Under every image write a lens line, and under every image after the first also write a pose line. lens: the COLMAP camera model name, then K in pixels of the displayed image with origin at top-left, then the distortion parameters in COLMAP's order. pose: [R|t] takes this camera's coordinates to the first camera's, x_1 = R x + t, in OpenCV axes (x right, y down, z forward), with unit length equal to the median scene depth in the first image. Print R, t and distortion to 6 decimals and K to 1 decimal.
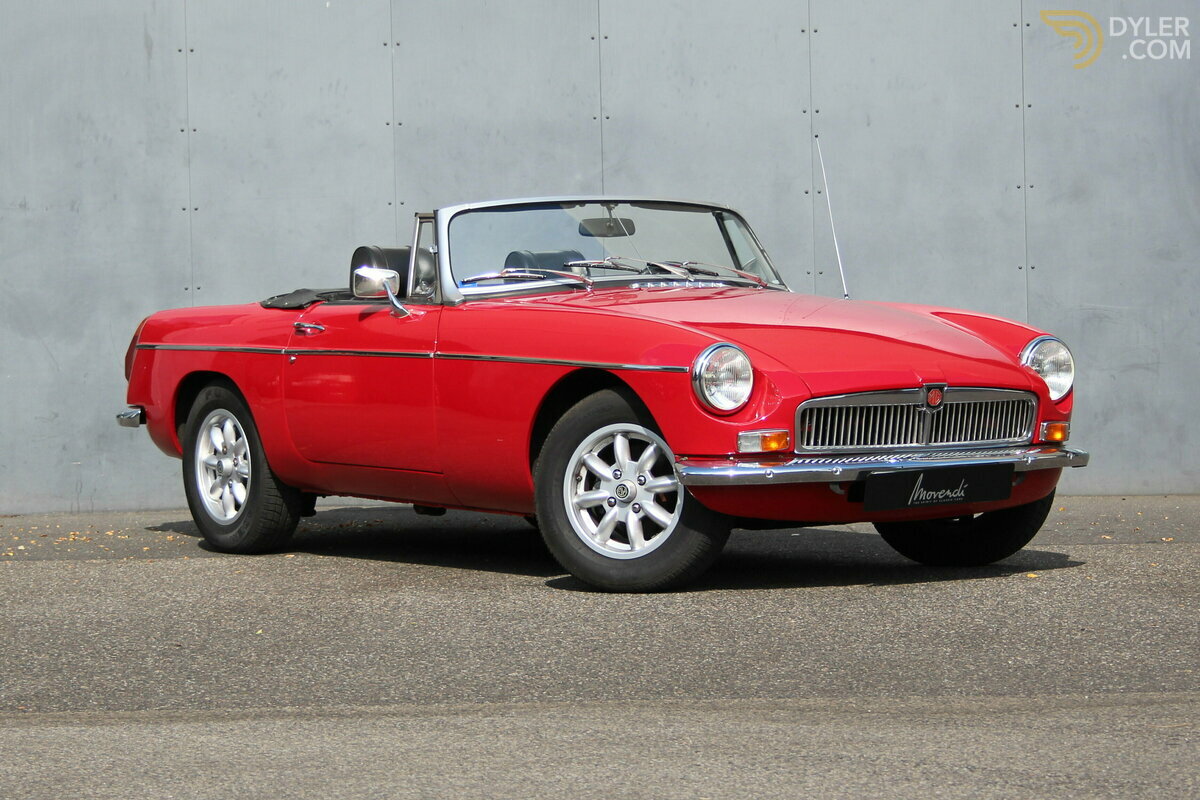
lens RADIAL K [[1899.0, 0, 600.0], [0, 1899.0, 400.0], [0, 0, 1]] dist [-0.006506, 0.073705]
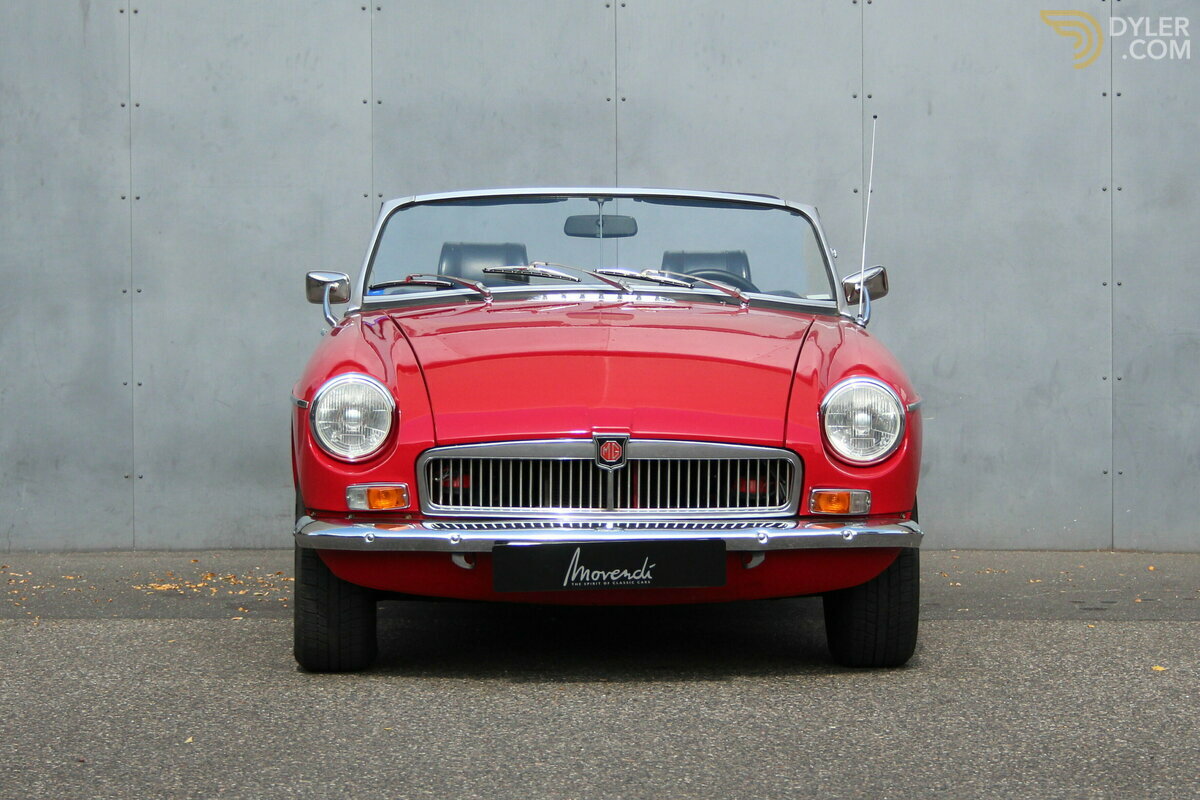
lens RADIAL K [[1982.8, 0, 600.0], [0, 1982.8, 400.0], [0, 0, 1]] dist [0.009870, 0.060776]
pose [[0.999809, 0.016846, 0.009954, -0.016476], [-0.016787, 0.999841, -0.006042, -0.010351], [-0.010055, 0.005874, 0.999932, 0.139176]]
